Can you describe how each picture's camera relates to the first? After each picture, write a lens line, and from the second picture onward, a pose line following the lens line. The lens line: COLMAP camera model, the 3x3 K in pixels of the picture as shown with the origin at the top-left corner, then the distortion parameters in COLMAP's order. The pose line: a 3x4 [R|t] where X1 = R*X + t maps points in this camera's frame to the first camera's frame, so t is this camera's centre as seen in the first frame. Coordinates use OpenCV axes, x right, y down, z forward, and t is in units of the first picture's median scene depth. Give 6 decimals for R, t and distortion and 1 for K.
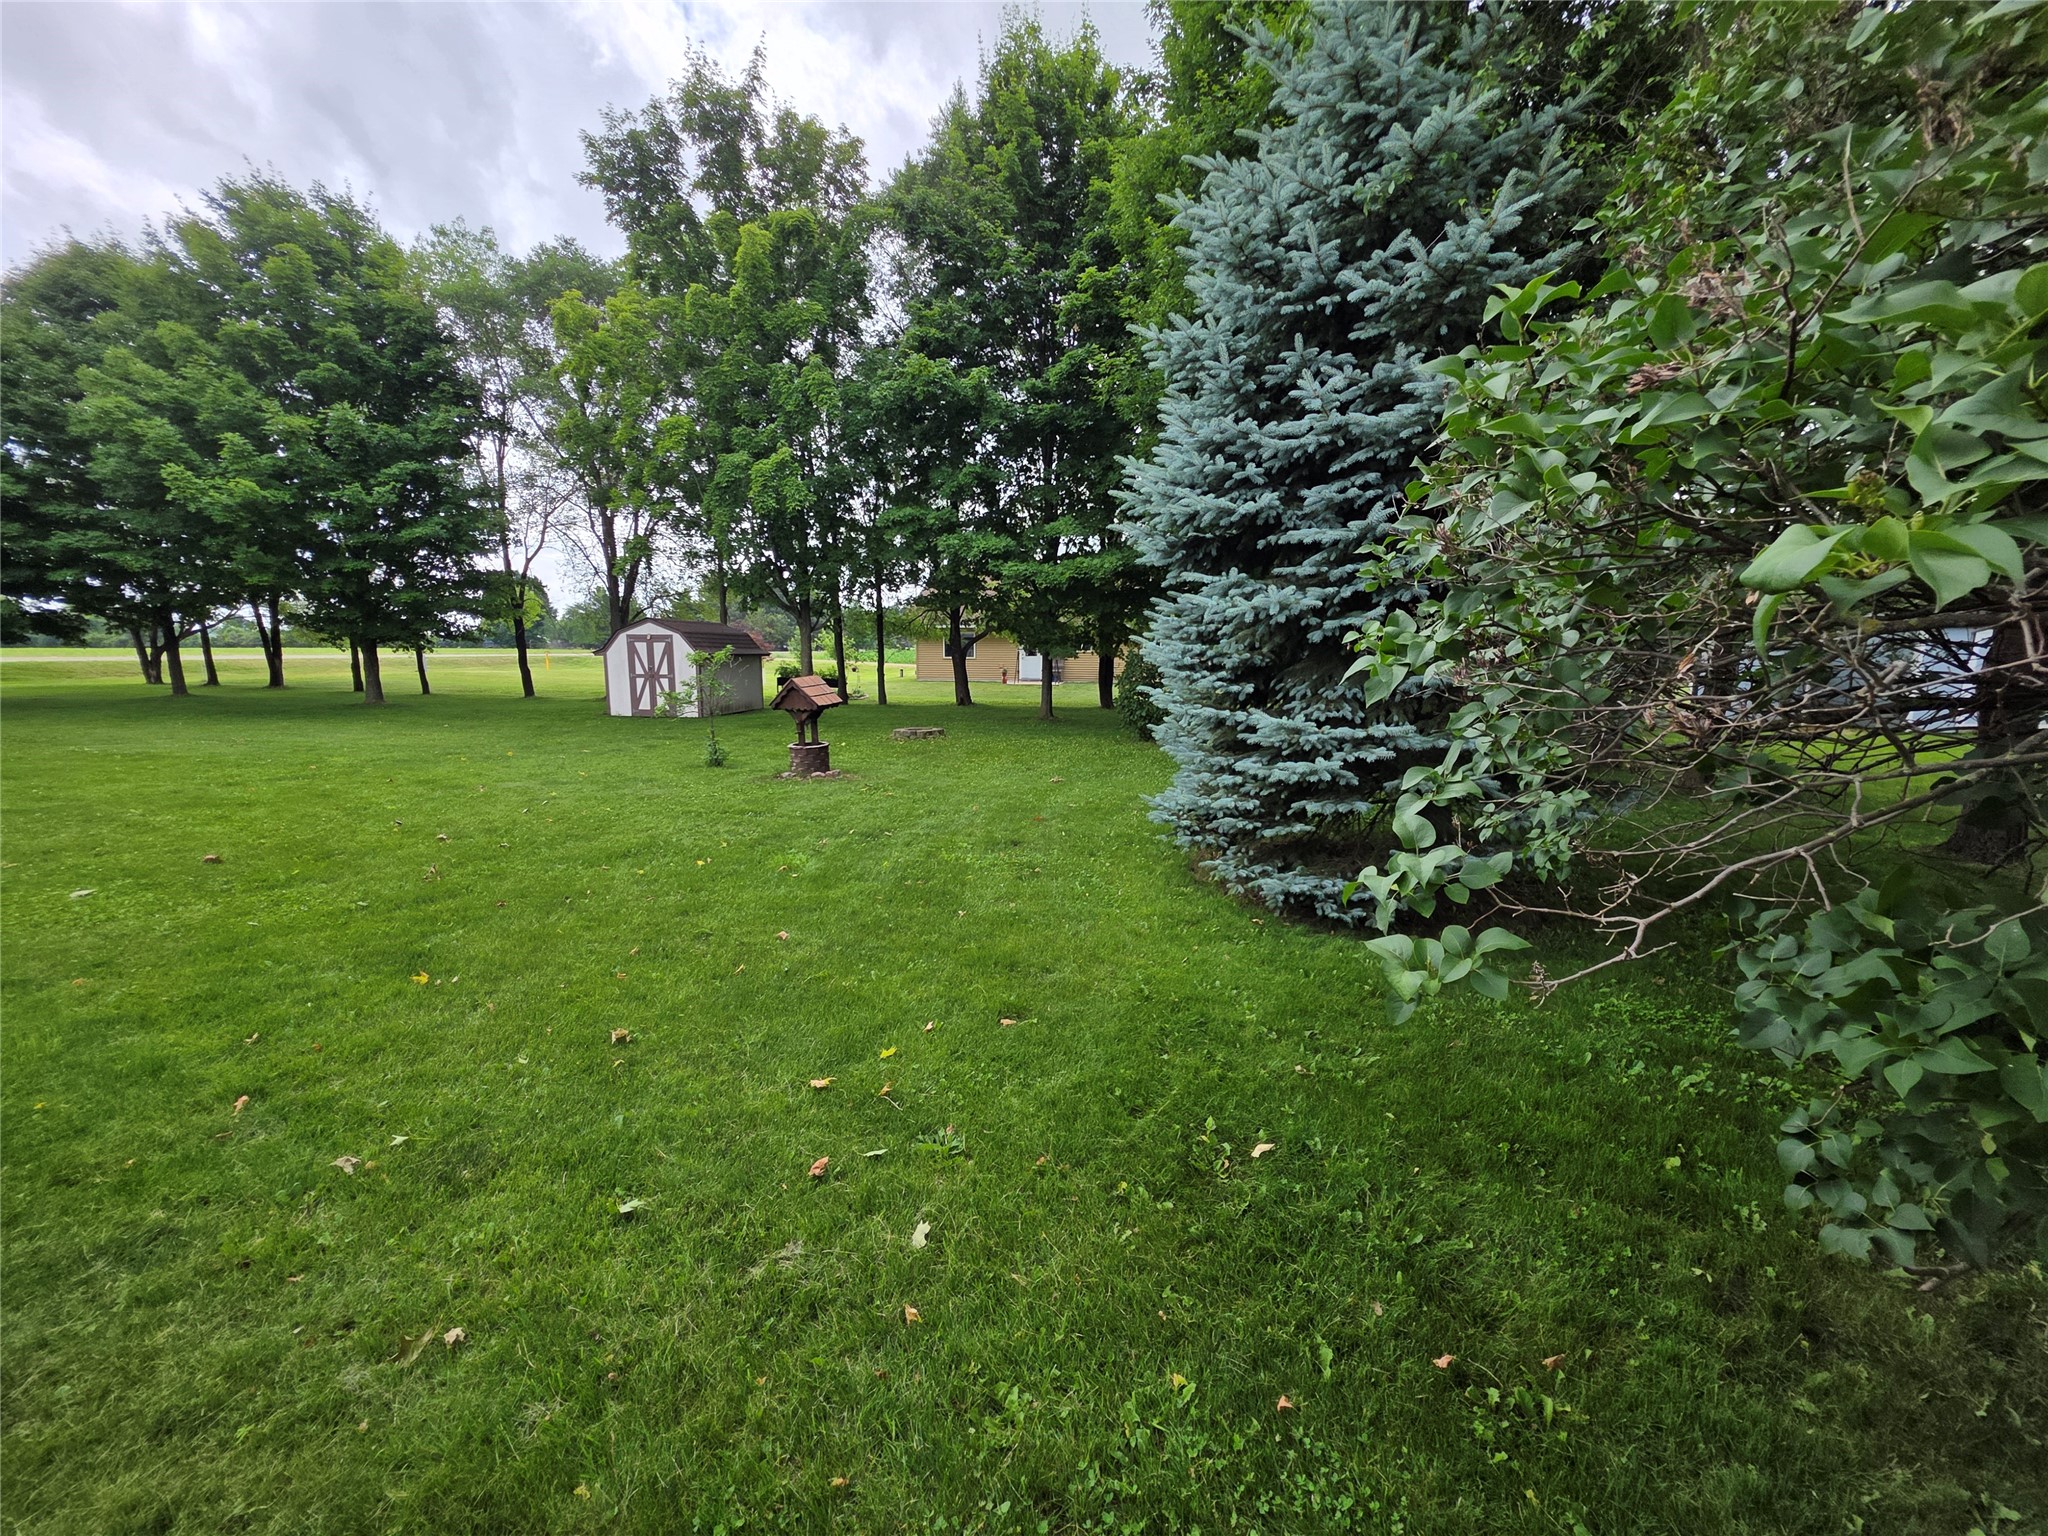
lens RADIAL K [[823.8, 0, 1013.7], [0, 823.8, 776.3], [0, 0, 1]] dist [0.004398, -0.000896]
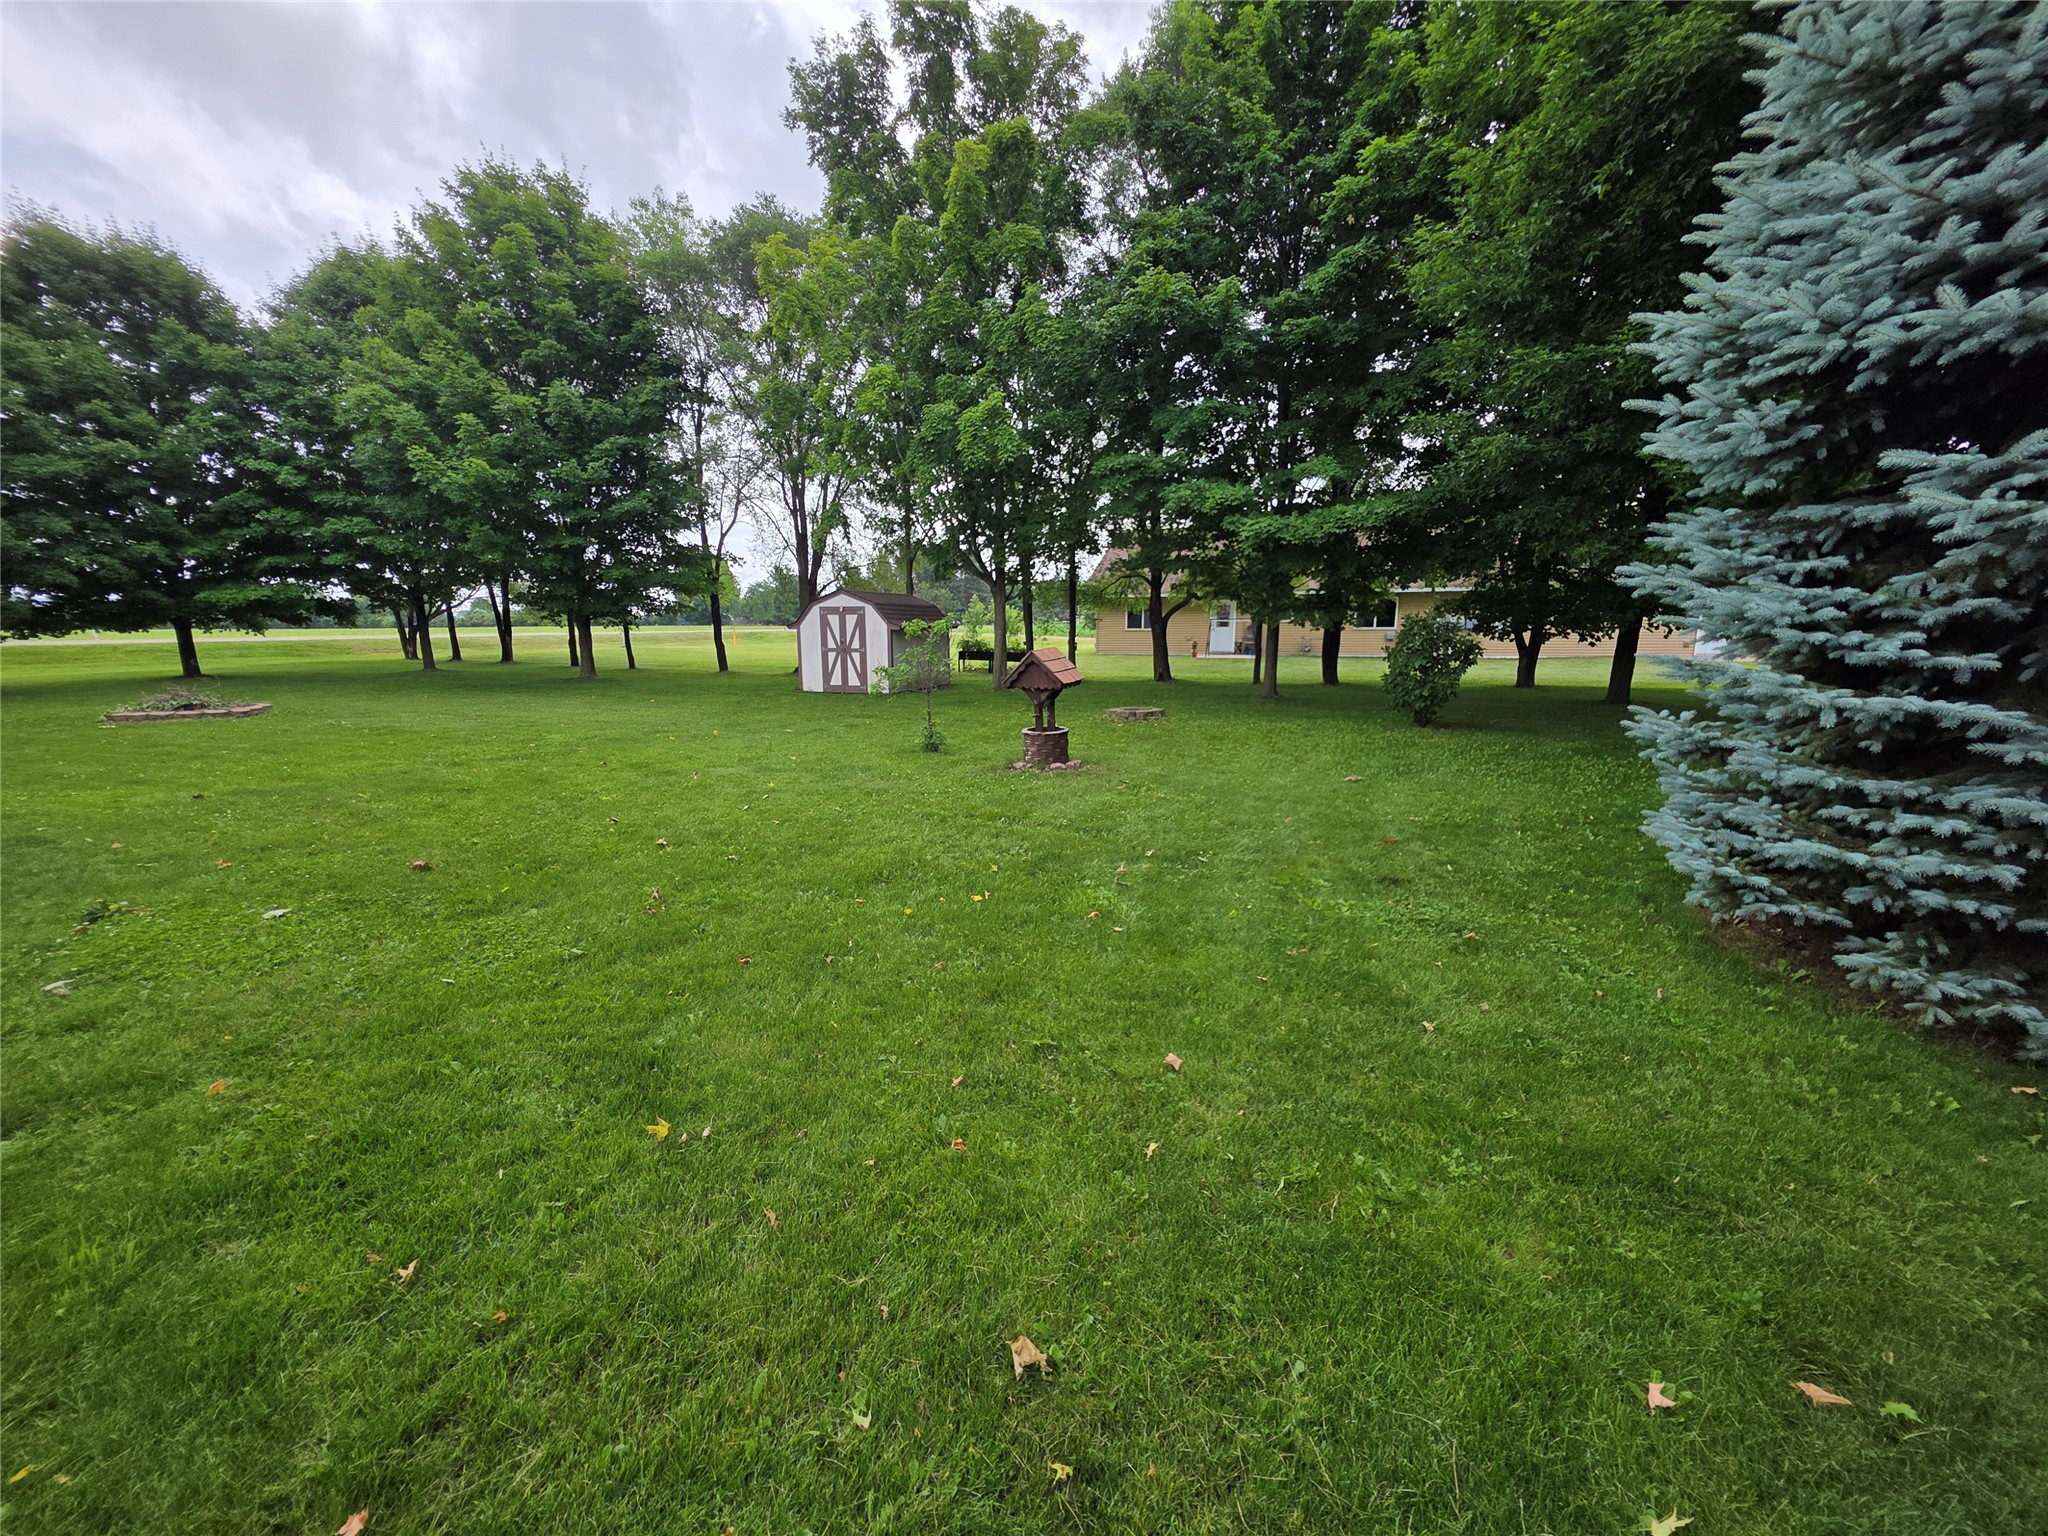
lens RADIAL K [[831.0, 0, 1010.6], [0, 831.0, 776.6], [0, 0, 1]] dist [0.001107, 0.000261]
pose [[0.982226, 0.024266, -0.186127, -0.071113], [-0.018631, 0.999315, 0.031967, -0.009795], [0.186775, -0.027932, 0.982006, 0.090276]]
